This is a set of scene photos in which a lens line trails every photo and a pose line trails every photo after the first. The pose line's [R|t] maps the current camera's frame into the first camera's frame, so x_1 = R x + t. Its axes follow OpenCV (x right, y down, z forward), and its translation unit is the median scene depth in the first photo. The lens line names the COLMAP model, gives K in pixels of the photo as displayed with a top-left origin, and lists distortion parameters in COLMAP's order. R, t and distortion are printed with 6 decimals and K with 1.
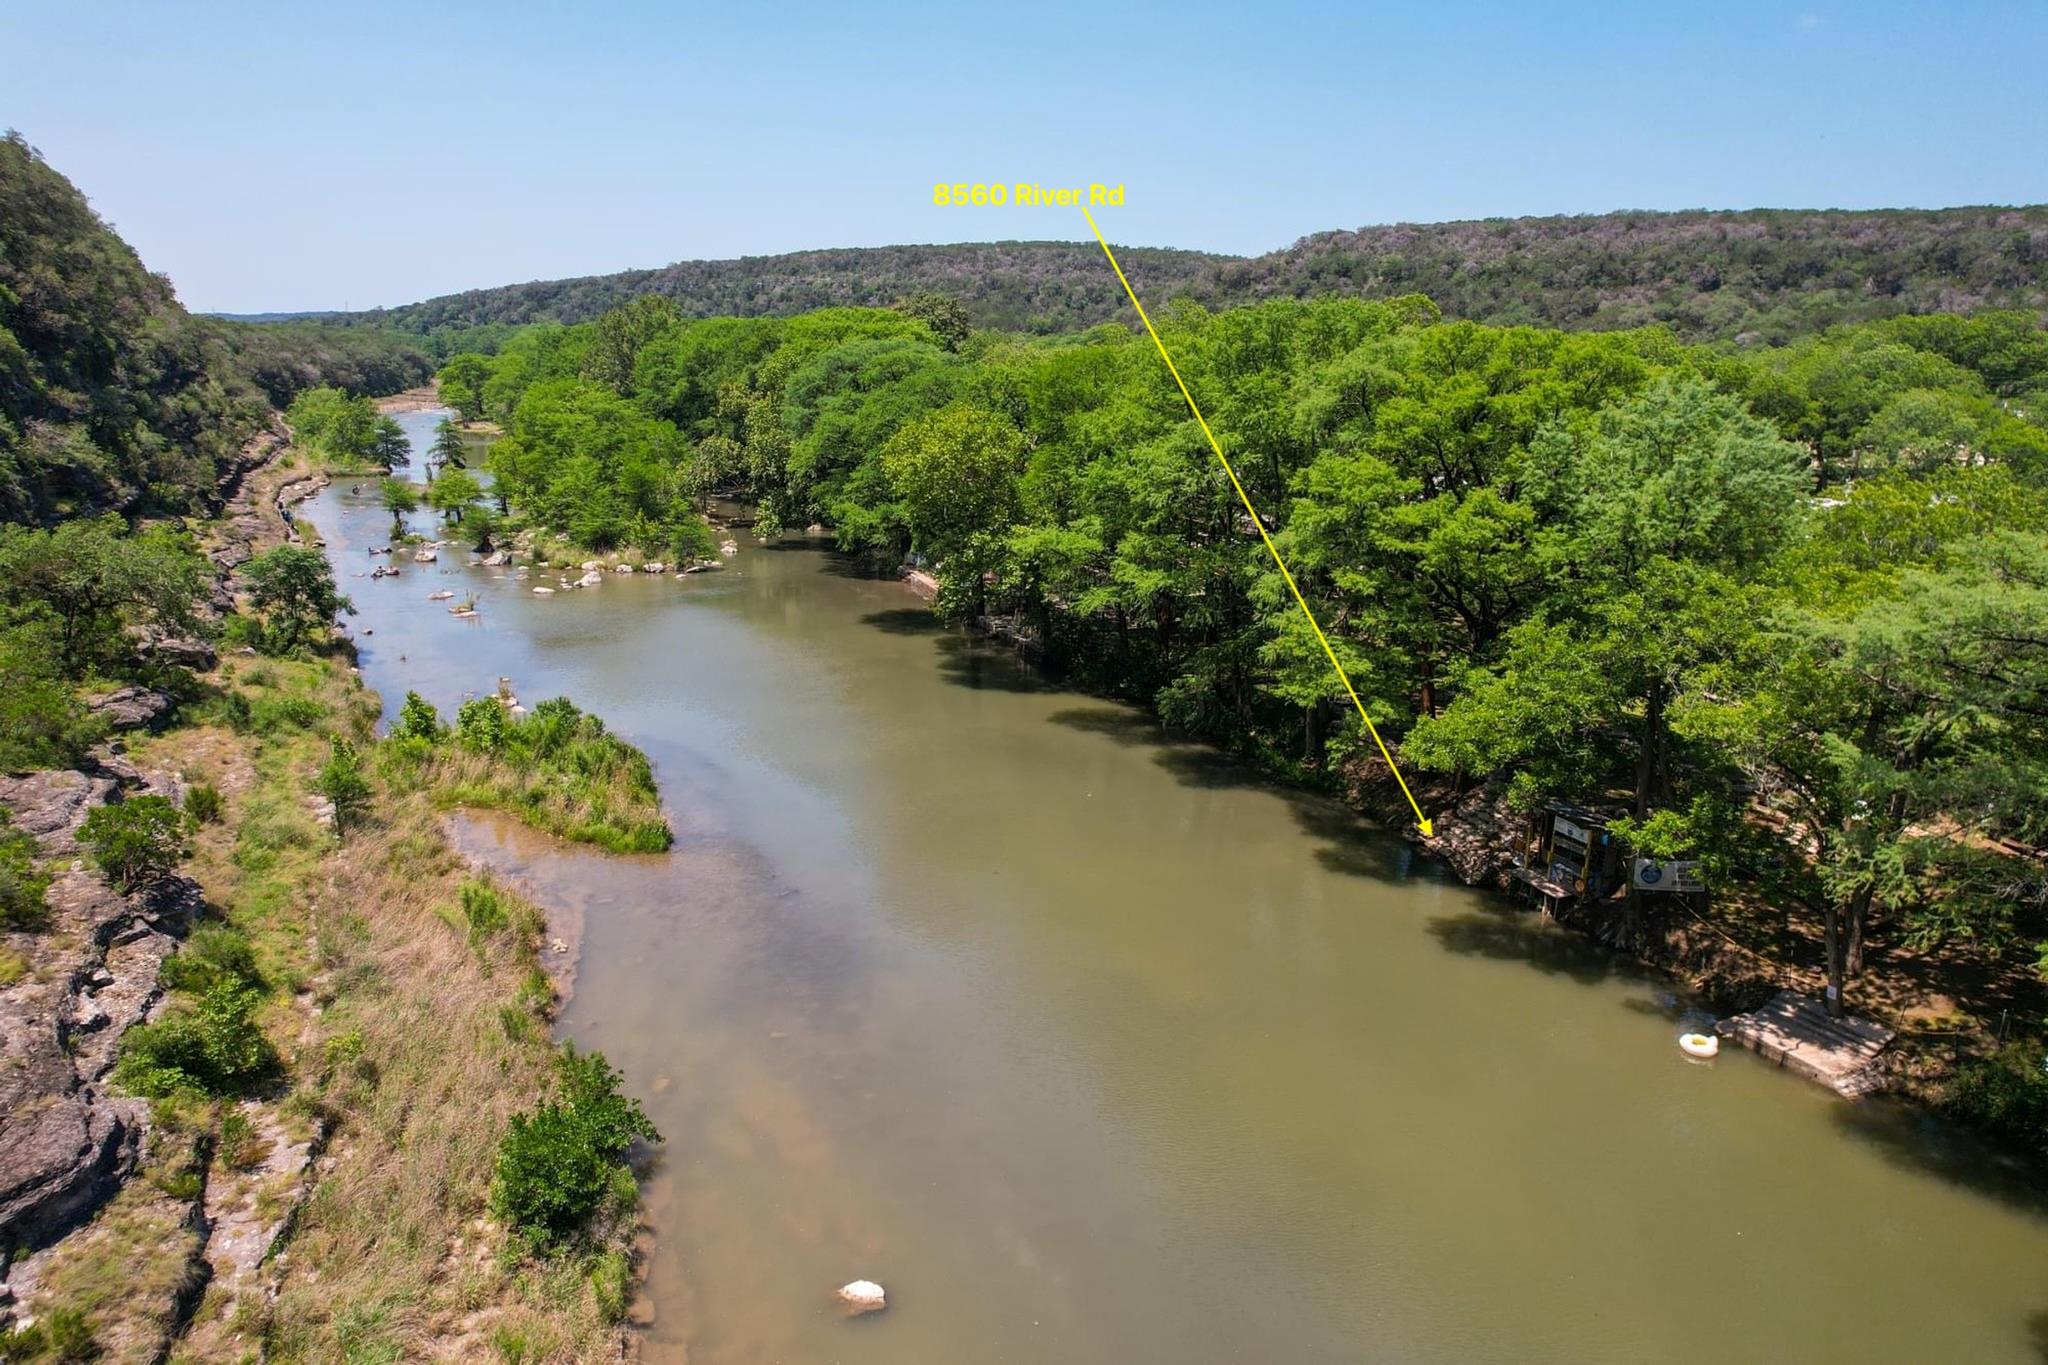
lens RADIAL K [[1362.4, 0, 1028.8], [0, 1362.4, 686.3], [0, 0, 1]] dist [-0.043208, 0.006717]
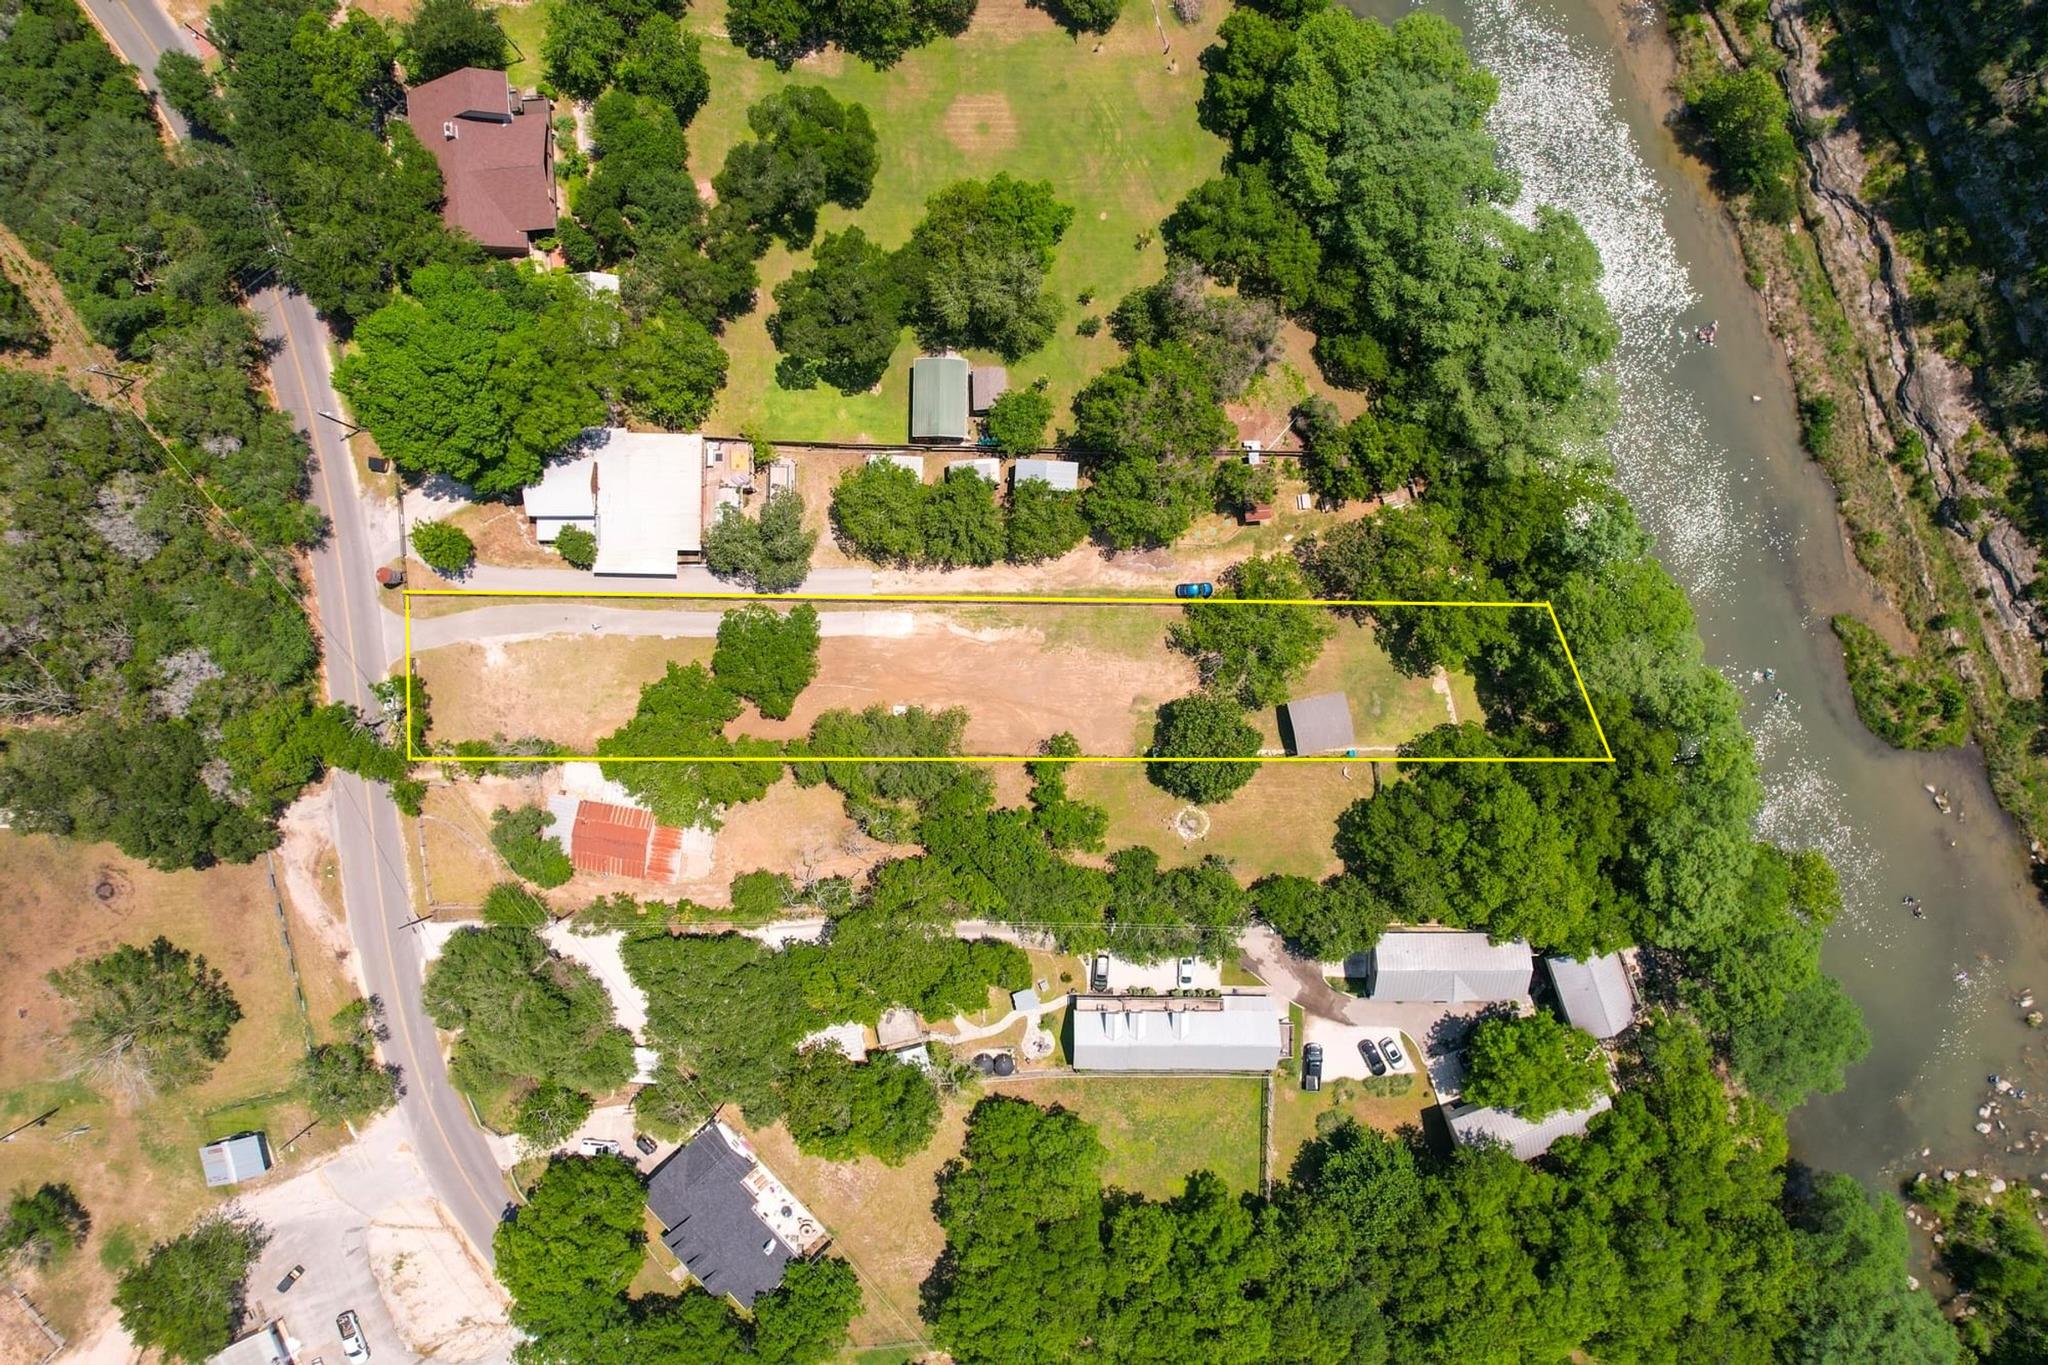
lens RADIAL K [[1238.6, 0, 1026.5], [0, 1238.6, 699.3], [0, 0, 1]] dist [-0.036466, 0.017042]
pose [[-0.998608, -0.047940, -0.021989, 1.194623], [-0.008569, -0.263907, 0.964510, -1.923831], [-0.052042, 0.963356, 0.263129, 0.416704]]
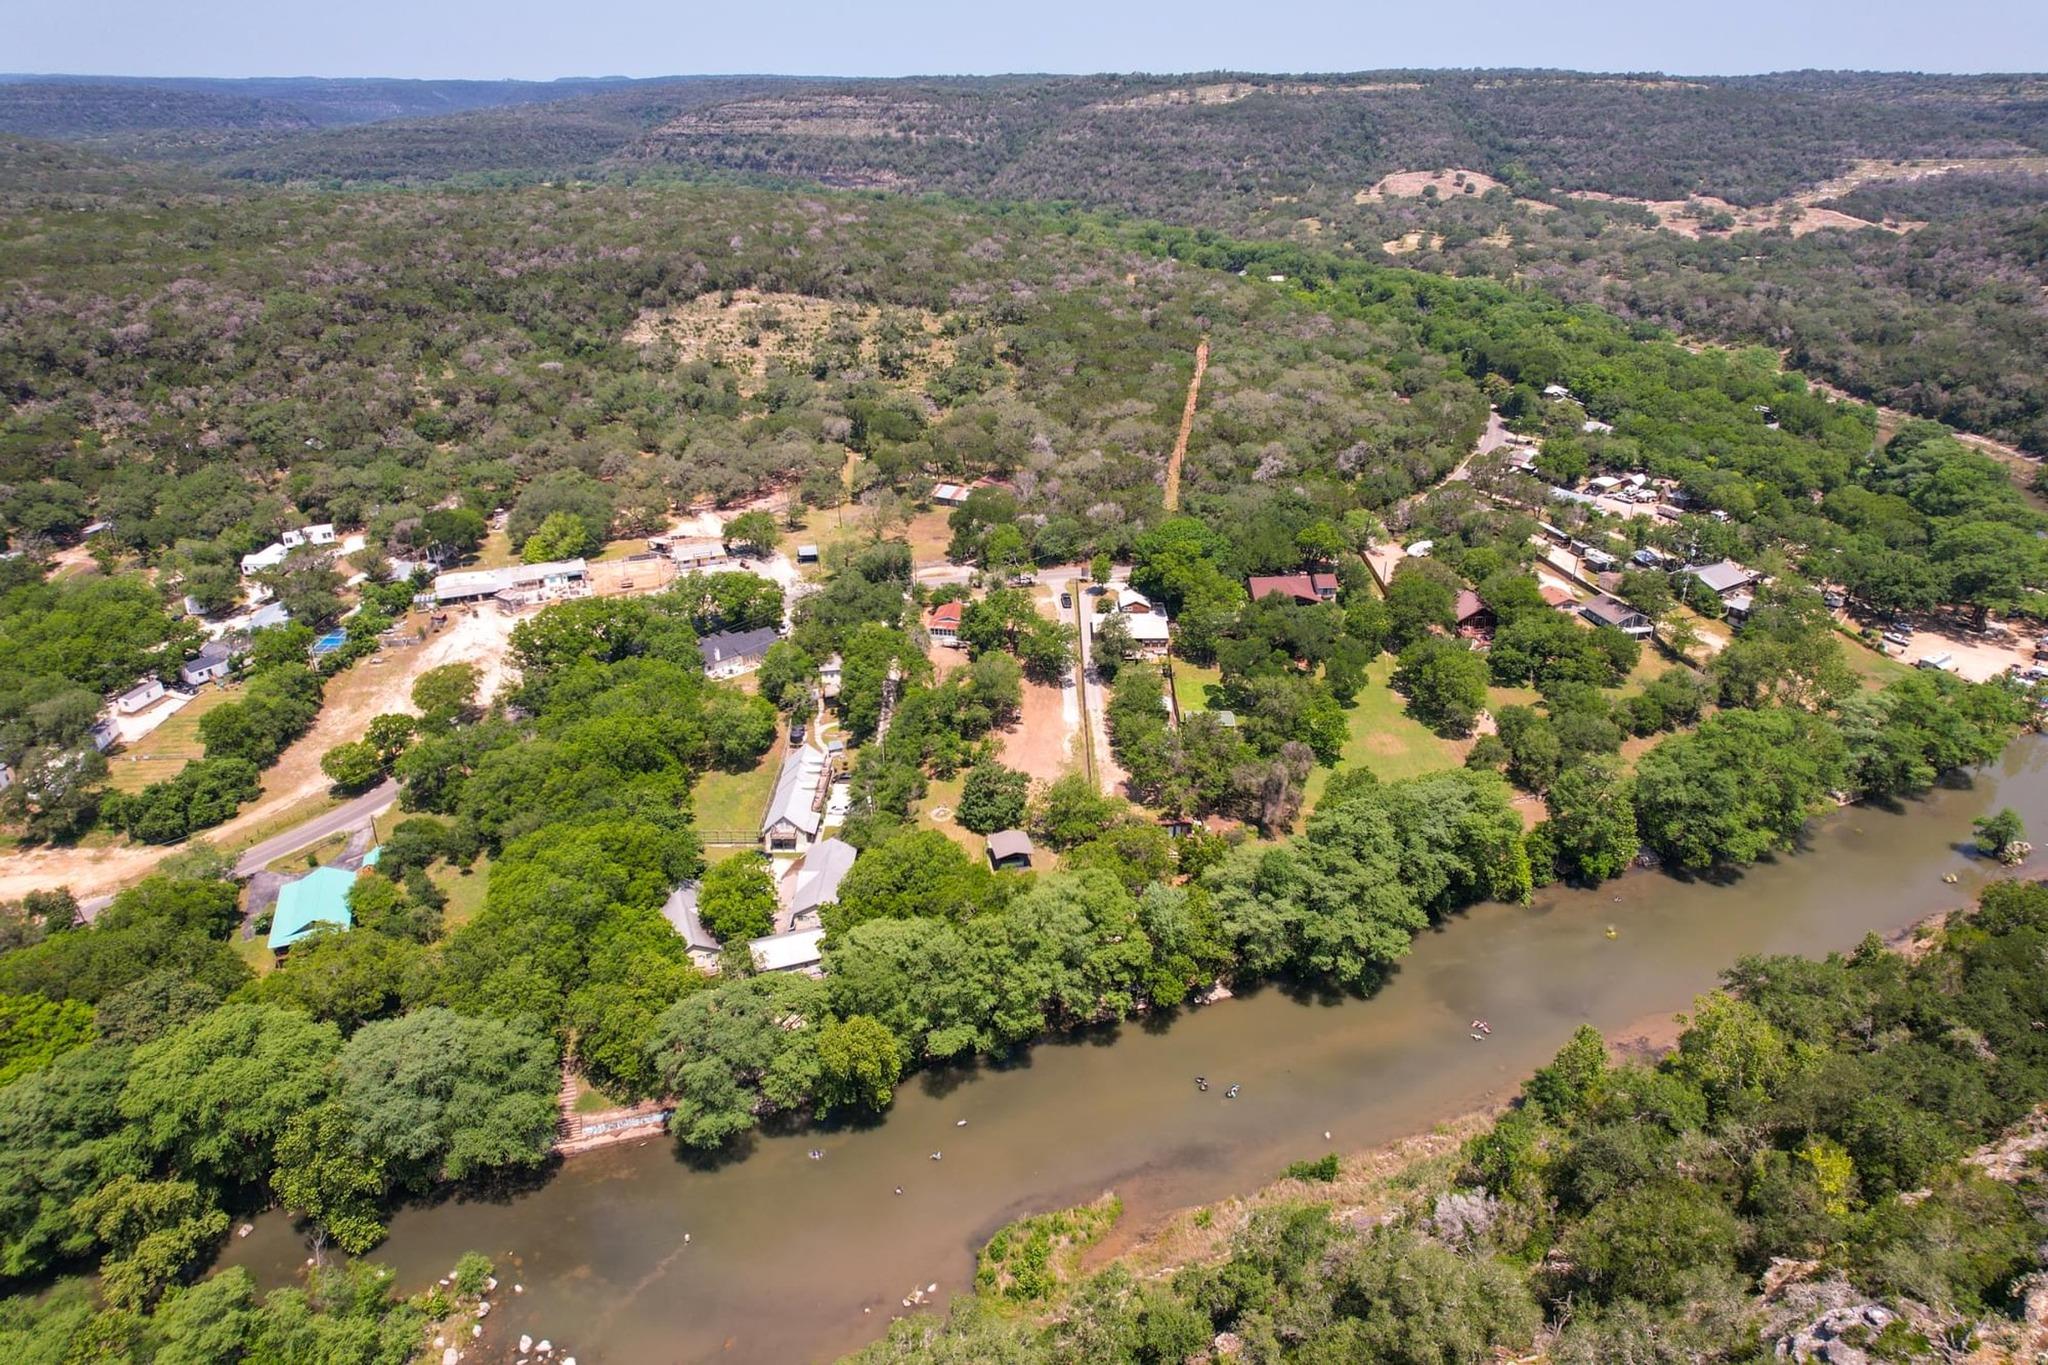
lens RADIAL K [[1312.3, 0, 1039.5], [0, 1312.3, 694.4], [0, 0, 1]] dist [-0.076136, 0.069382]
pose [[0.032789, -0.456071, 0.889339, -1.710204], [0.240751, 0.867221, 0.435851, -1.565180], [-0.970033, 0.199818, 0.138235, 0.424040]]
